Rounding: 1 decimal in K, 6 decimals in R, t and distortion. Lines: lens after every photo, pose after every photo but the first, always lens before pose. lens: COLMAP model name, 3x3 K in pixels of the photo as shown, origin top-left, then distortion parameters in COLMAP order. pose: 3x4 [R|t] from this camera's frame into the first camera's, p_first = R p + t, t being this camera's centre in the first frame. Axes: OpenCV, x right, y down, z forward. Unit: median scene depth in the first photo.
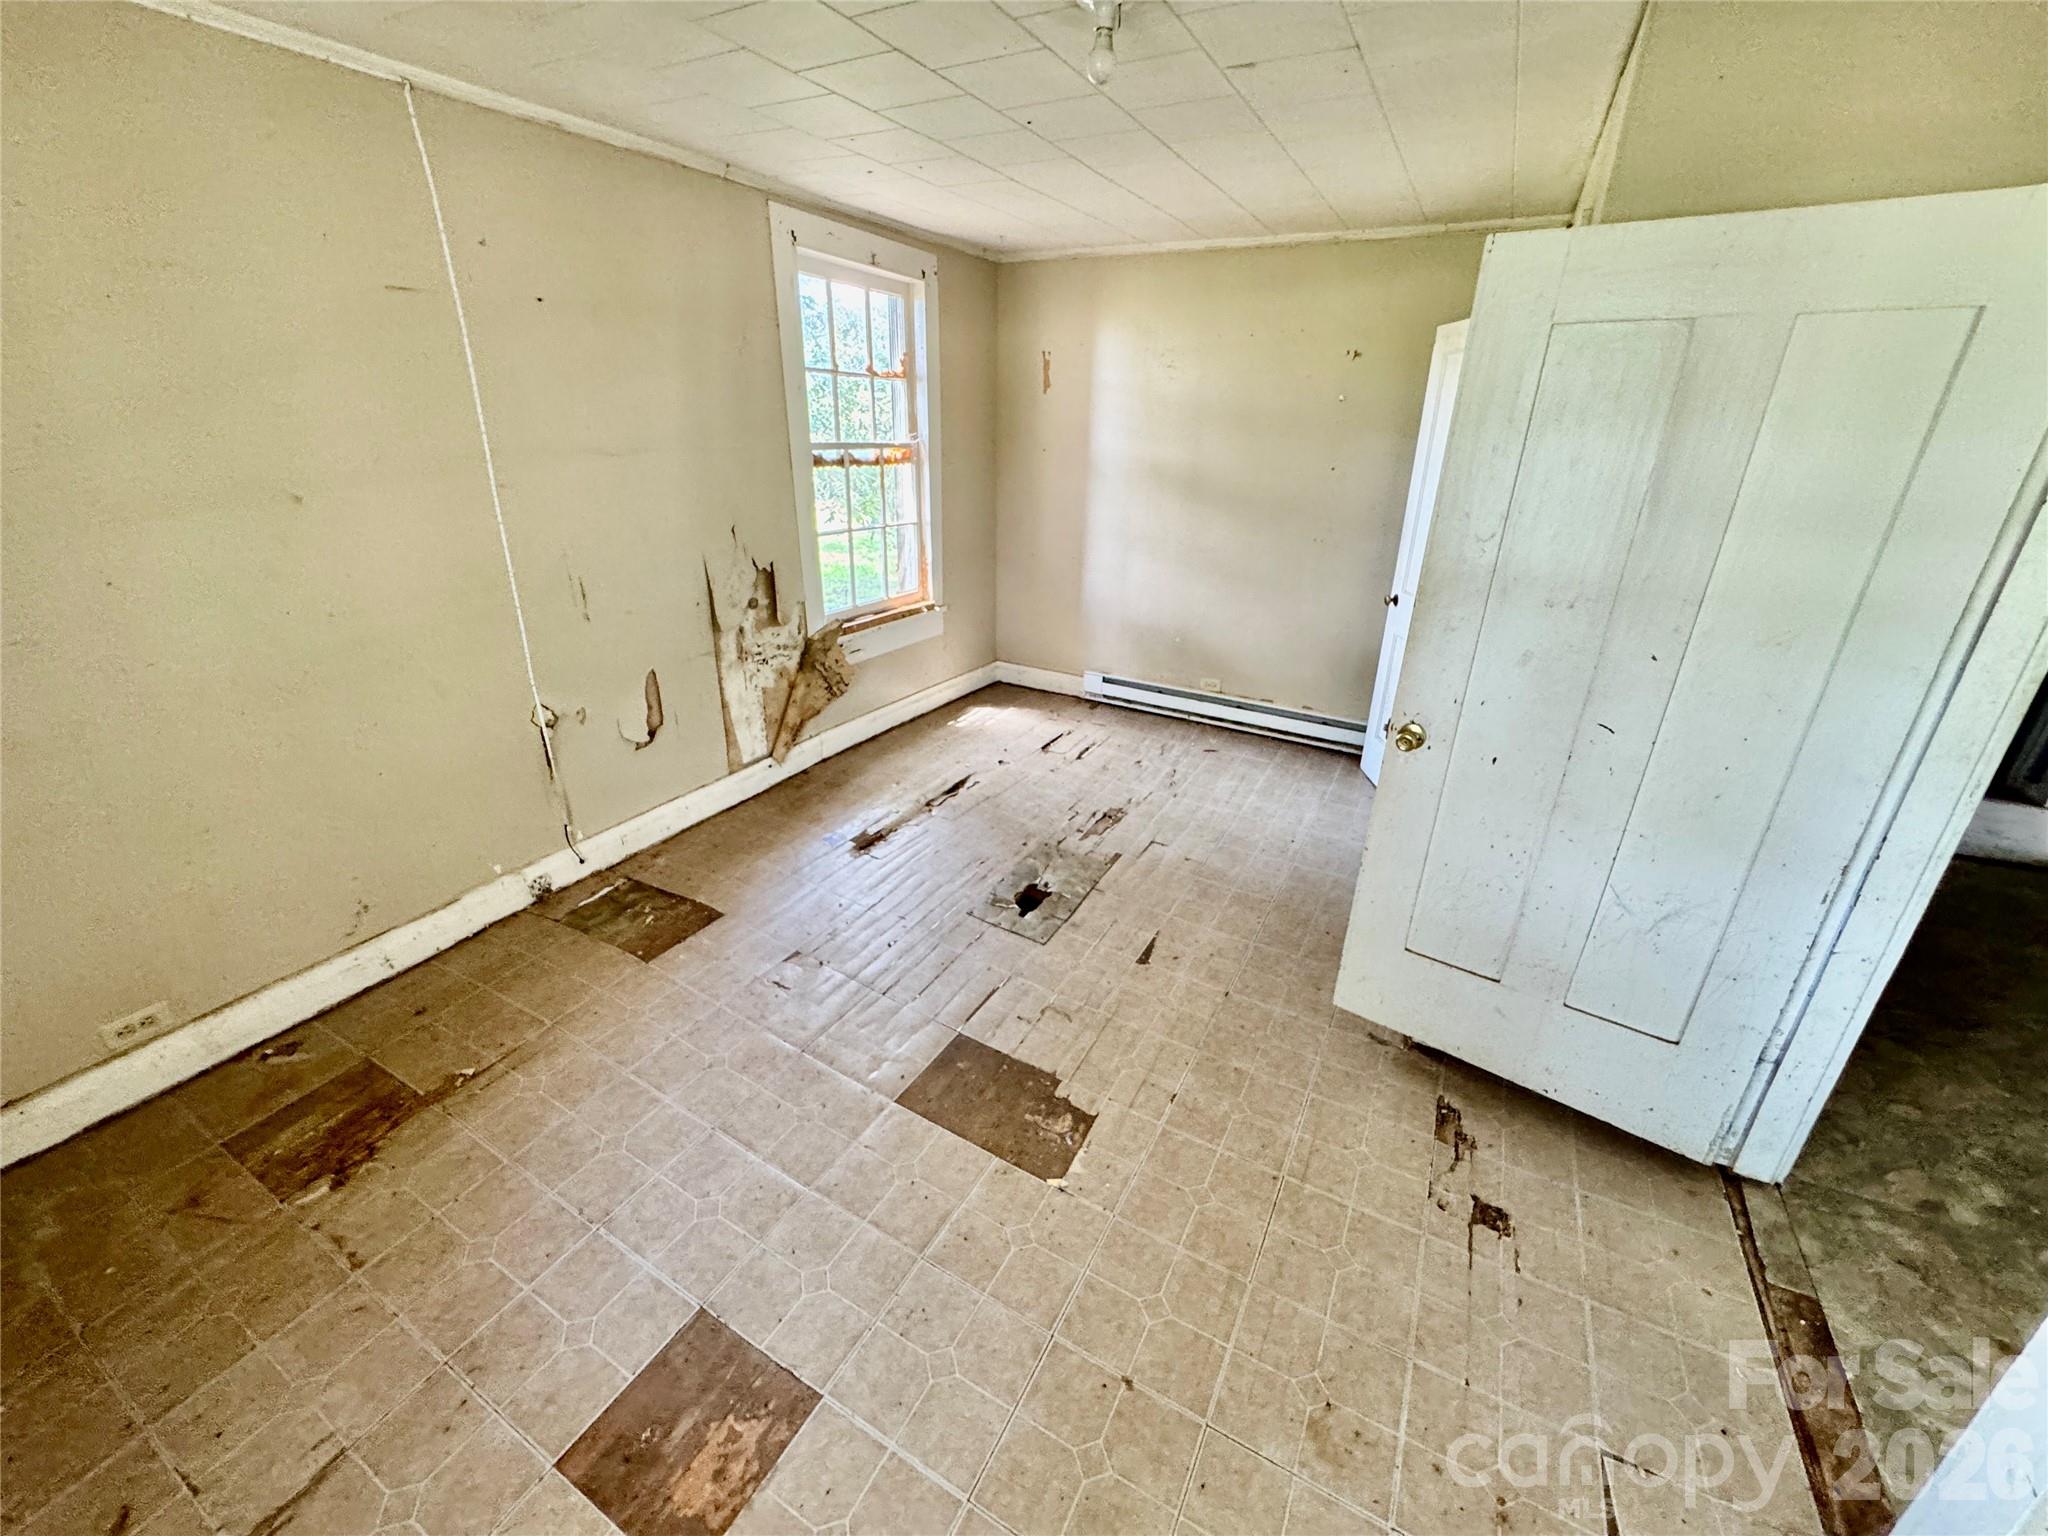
lens RADIAL K [[822.8, 0, 1021.0], [0, 822.8, 765.8], [0, 0, 1]] dist [-0.006435, 0.000003]
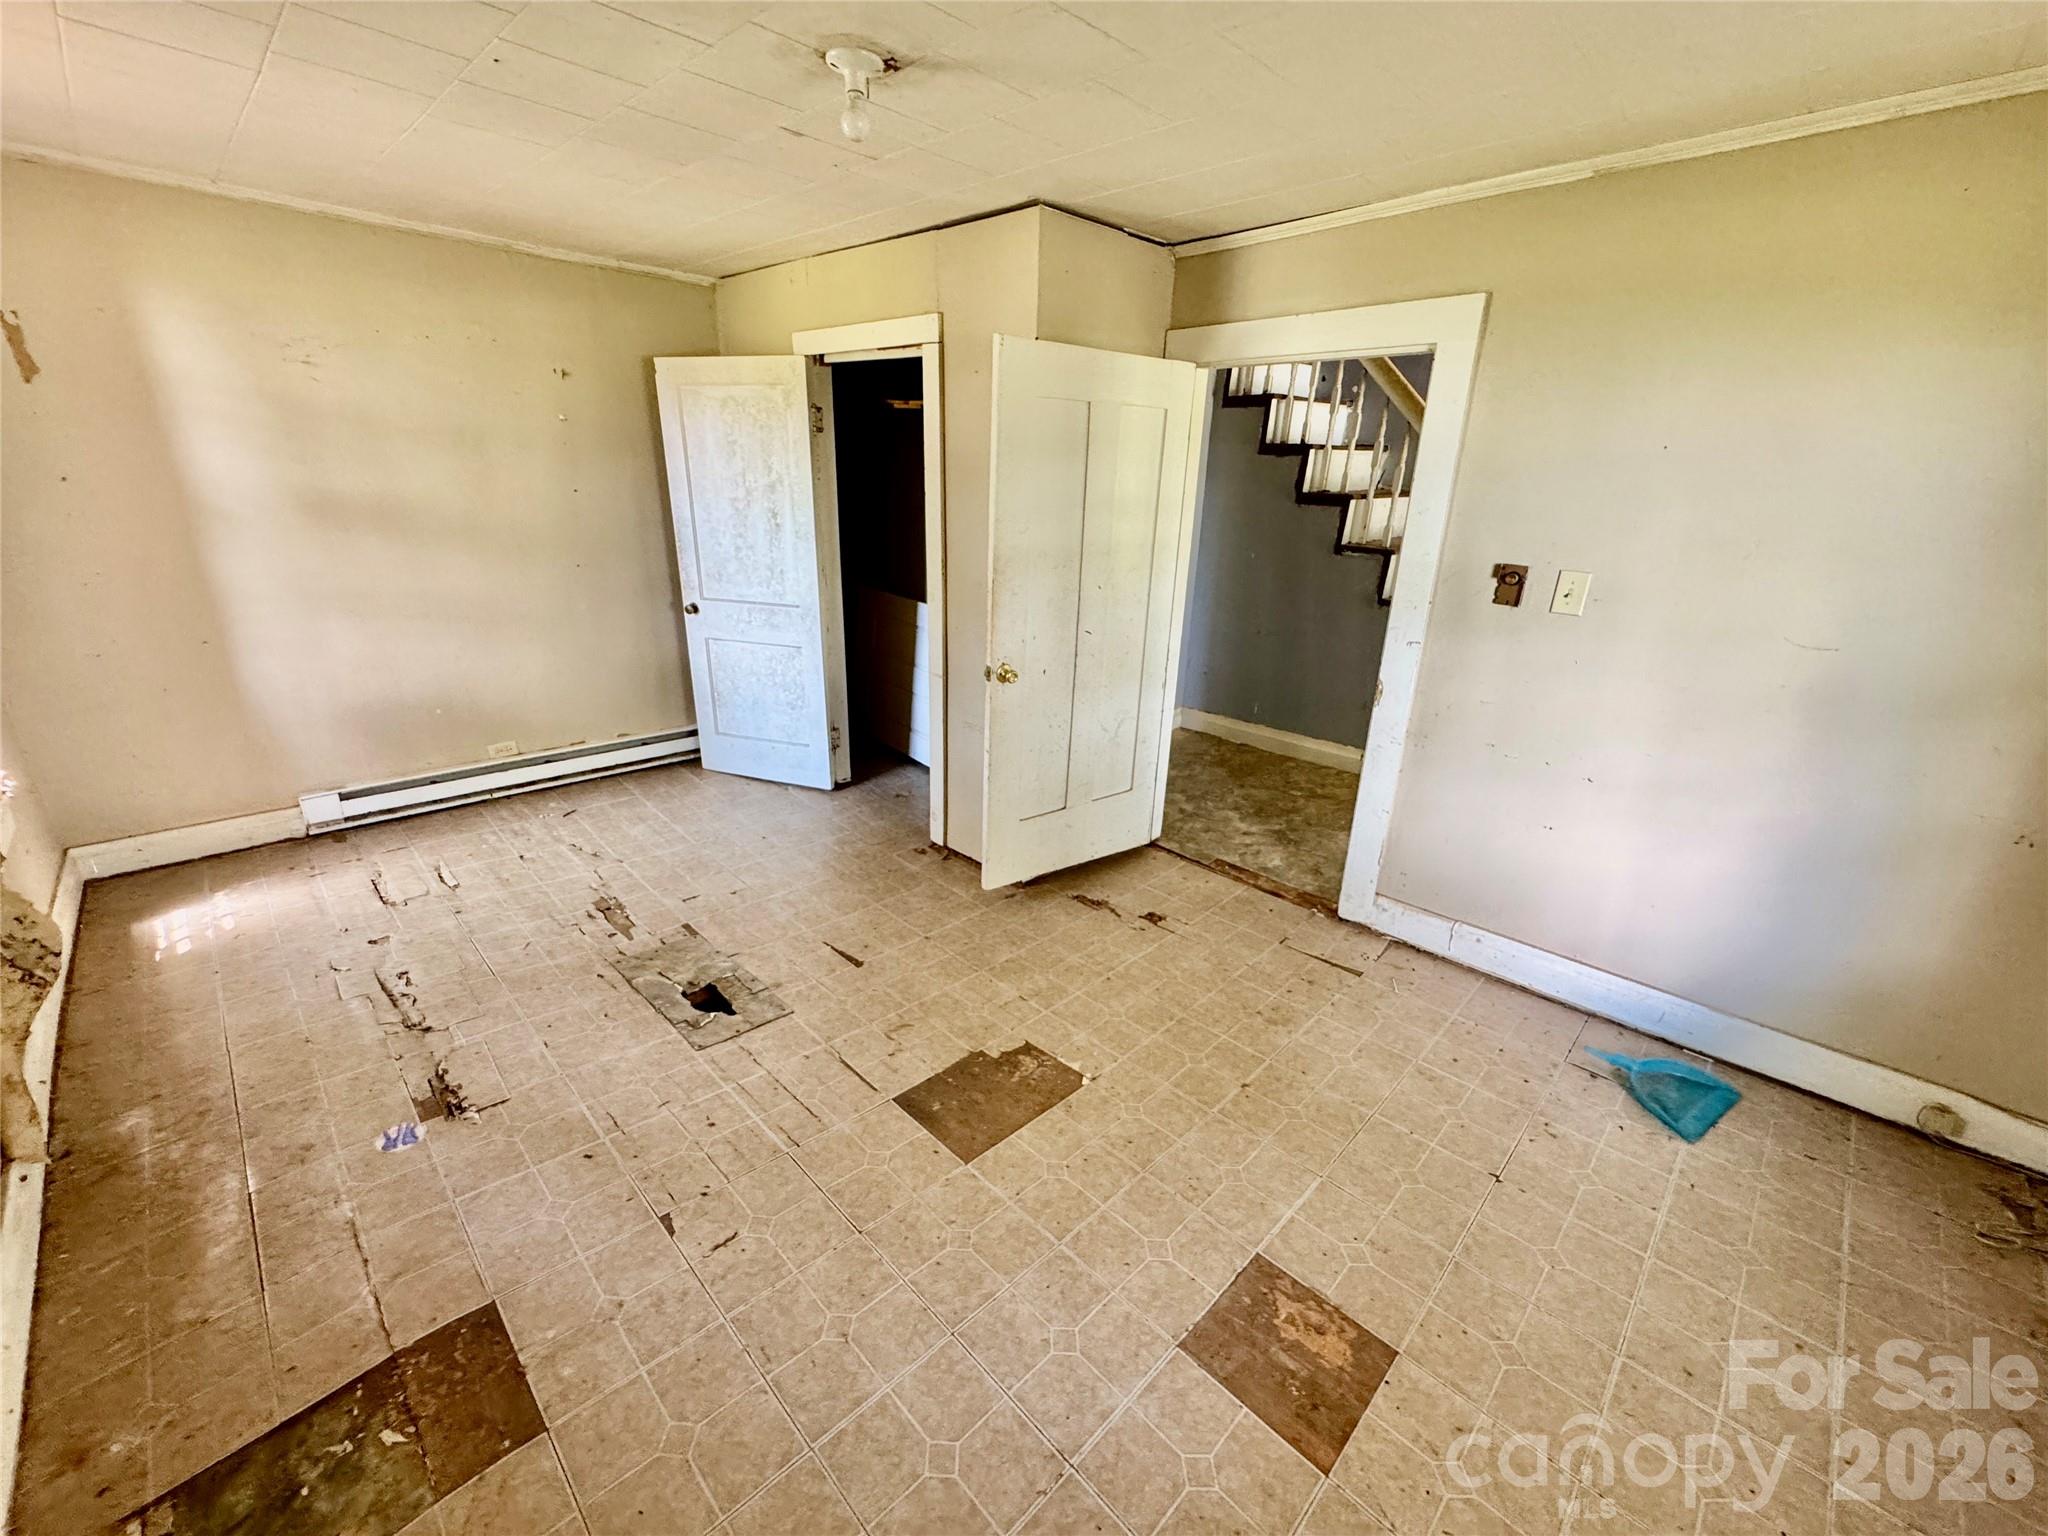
lens RADIAL K [[822.6, 0, 1021.3], [0, 822.6, 764.3], [0, 0, 1]] dist [-0.002553, -0.000280]
pose [[0.274505, -0.337534, 0.900399, -0.659915], [0.347037, 0.908037, 0.234596, -0.167945], [-0.896779, 0.248073, 0.366398, 0.377006]]
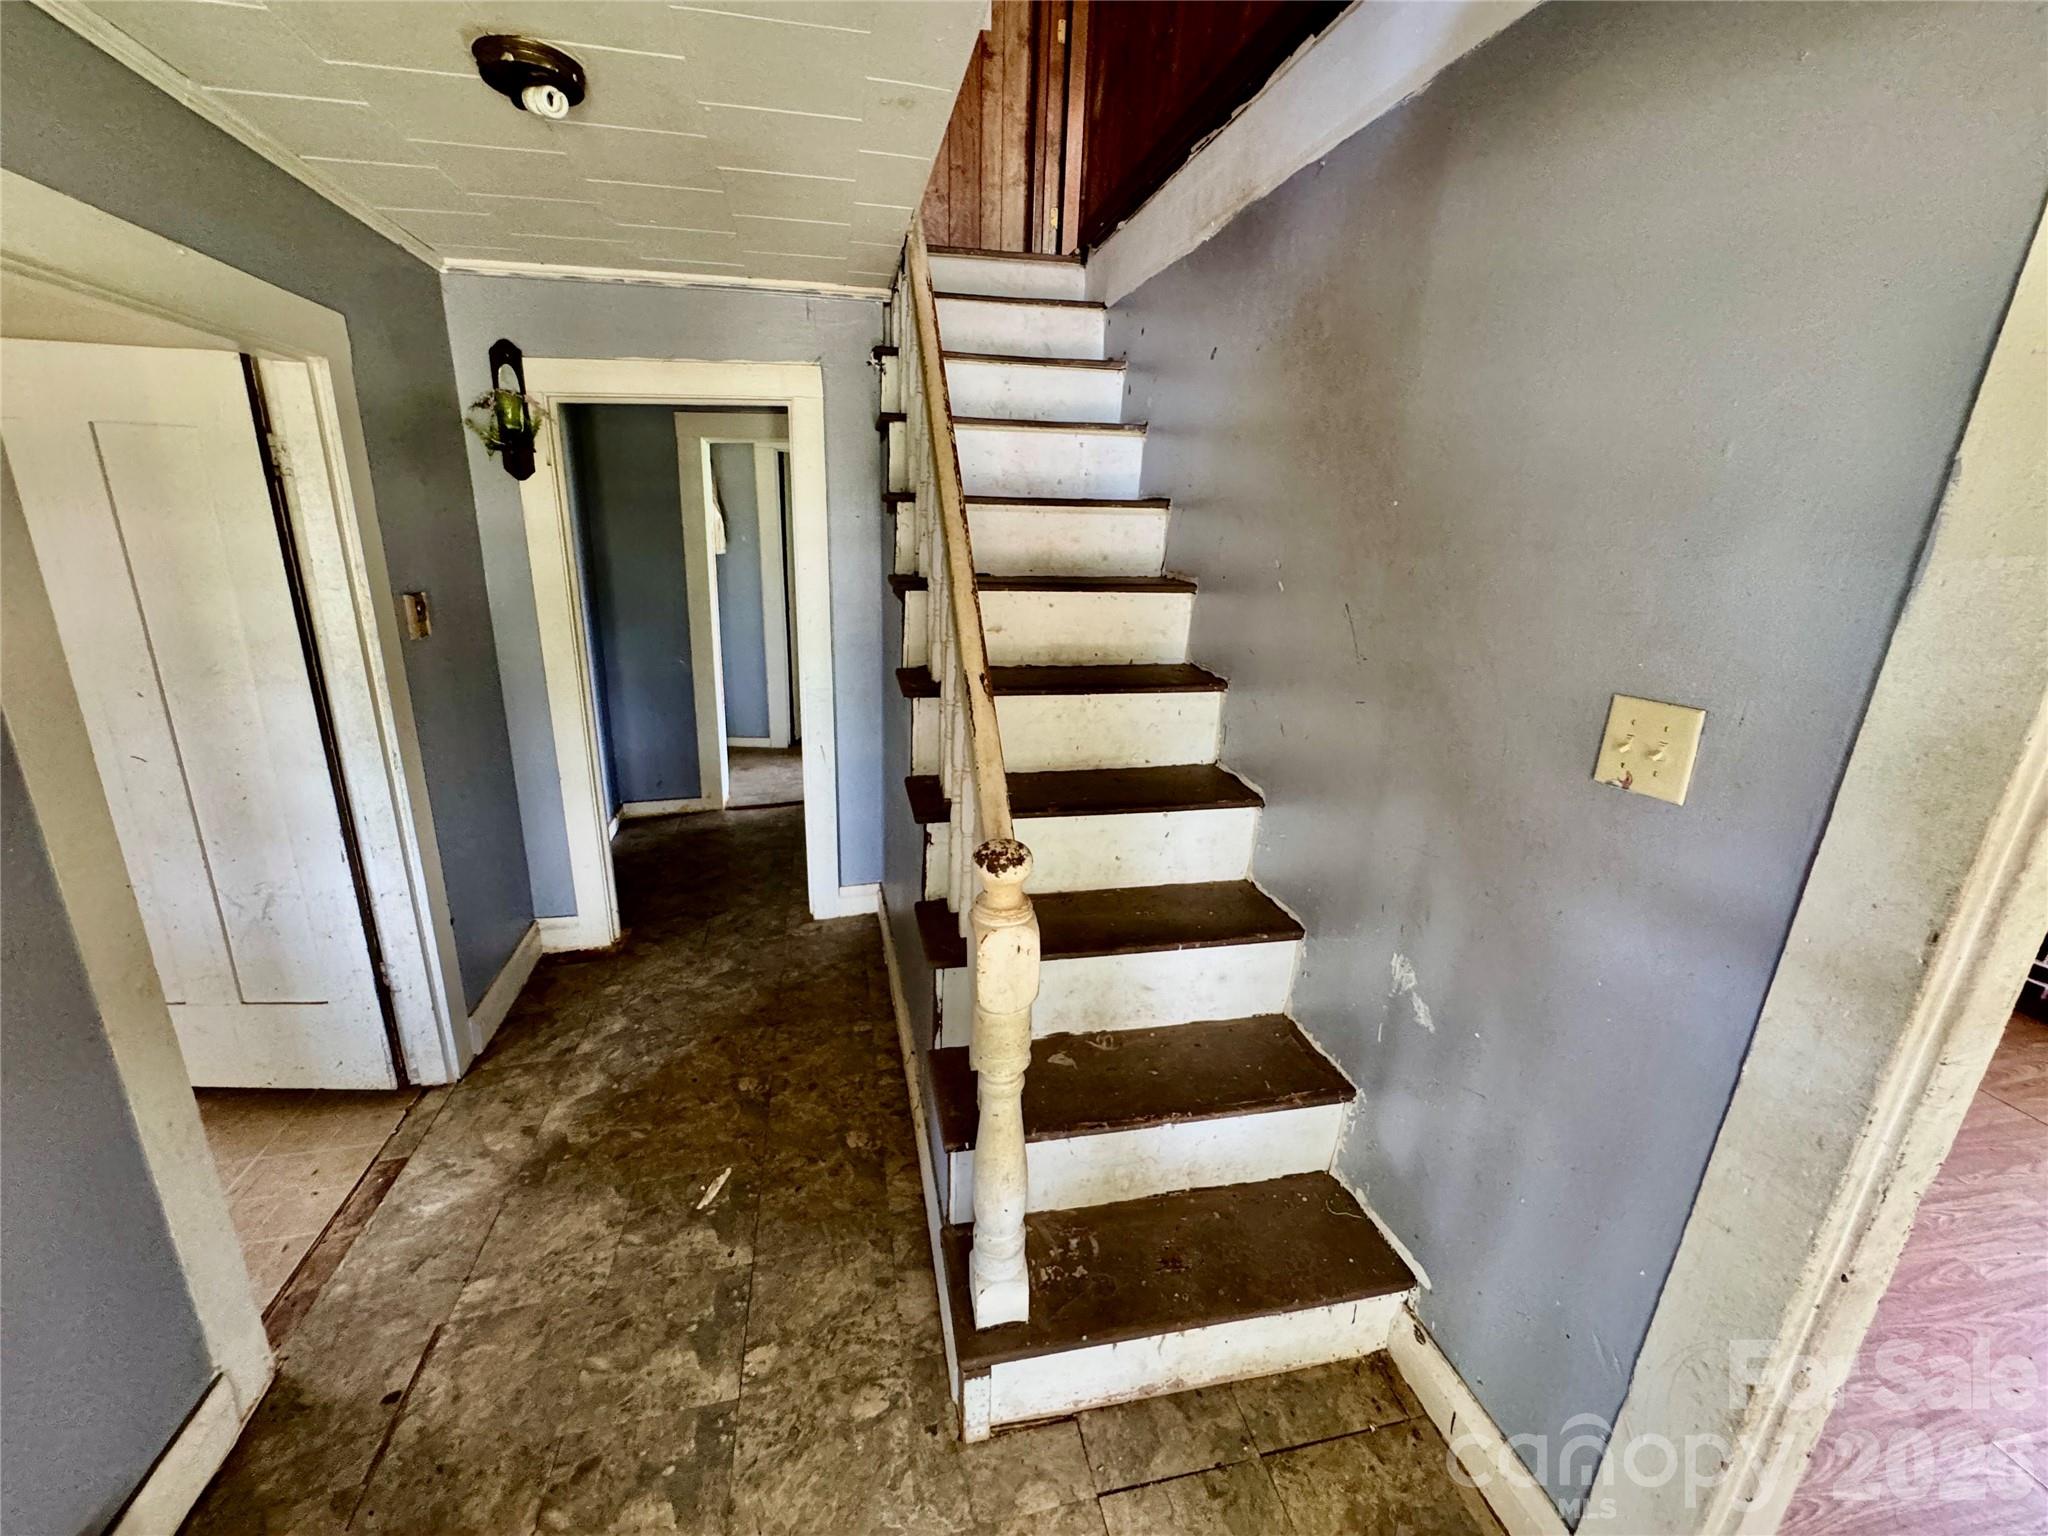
lens RADIAL K [[822.6, 0, 1021.3], [0, 822.6, 764.3], [0, 0, 1]] dist [-0.002553, -0.000280]
pose [[0.757227, -0.177212, 0.628651, 0.627358], [0.230468, 0.973074, -0.003303, 0.170307], [-0.611139, 0.147386, 0.777680, -0.446835]]
